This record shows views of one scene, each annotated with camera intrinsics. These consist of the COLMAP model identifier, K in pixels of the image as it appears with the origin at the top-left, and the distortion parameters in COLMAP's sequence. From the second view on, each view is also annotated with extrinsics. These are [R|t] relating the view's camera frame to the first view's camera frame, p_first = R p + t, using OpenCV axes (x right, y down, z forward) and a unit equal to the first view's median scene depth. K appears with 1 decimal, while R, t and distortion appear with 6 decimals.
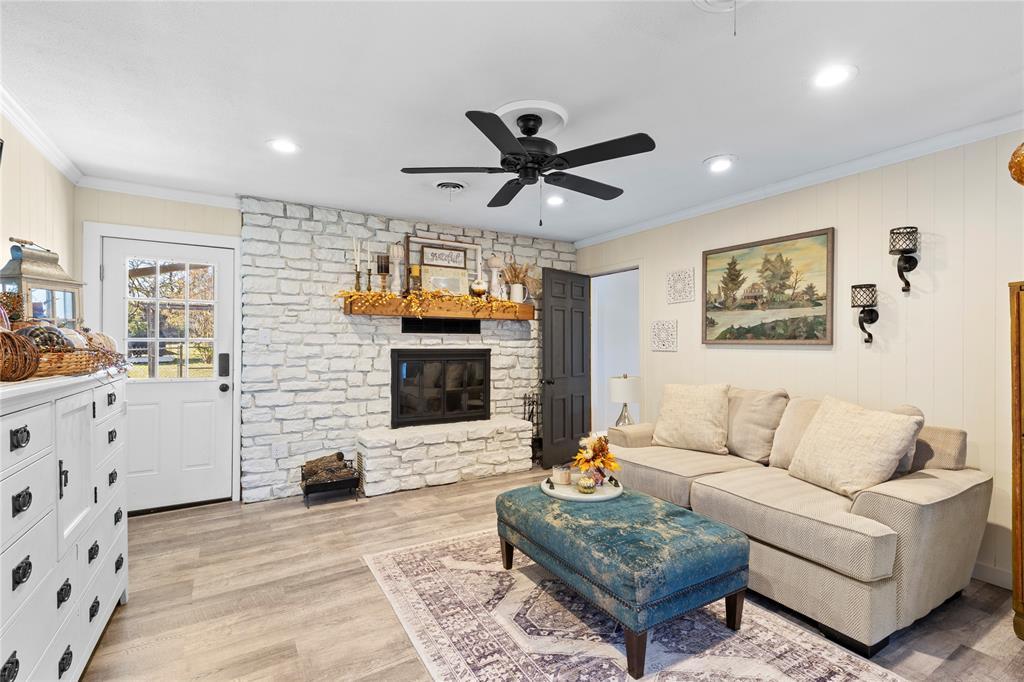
lens RADIAL K [[462.2, 0, 513.0], [0, 462.2, 348.9], [0, 0, 1]] dist [-0.000452, -0.000690]
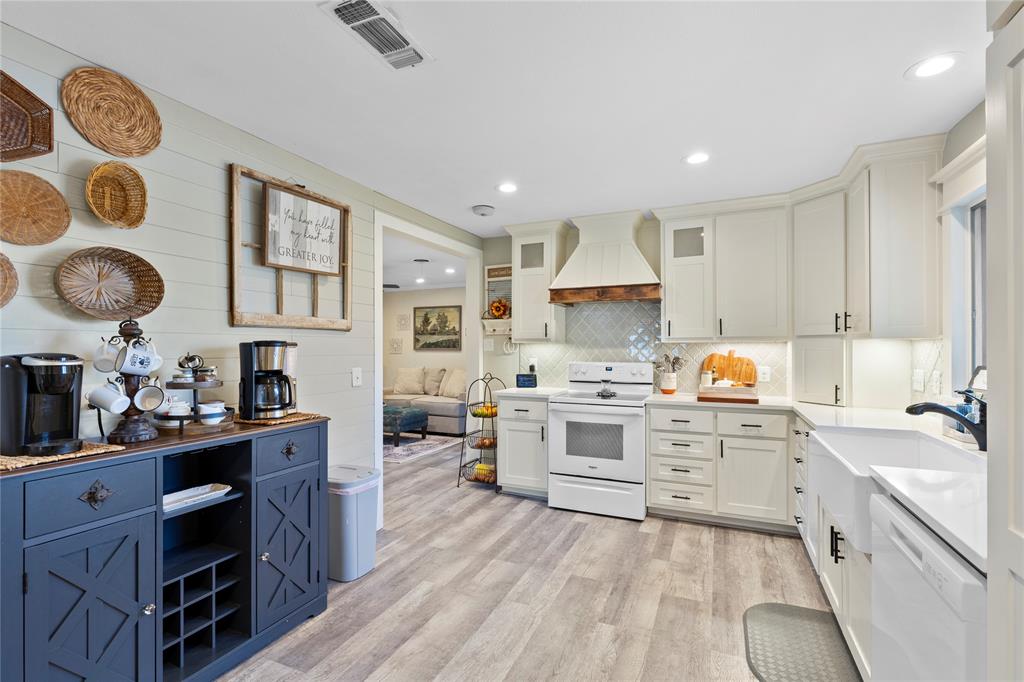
lens RADIAL K [[462.2, 0, 511.9], [0, 462.2, 349.1], [0, 0, 1]] dist [-0.000452, -0.000690]
pose [[0.825864, -0.003992, 0.563855, -0.477009], [0.010514, 0.999910, -0.008321, 0.008430], [-0.563771, 0.012800, 0.825832, -1.158175]]
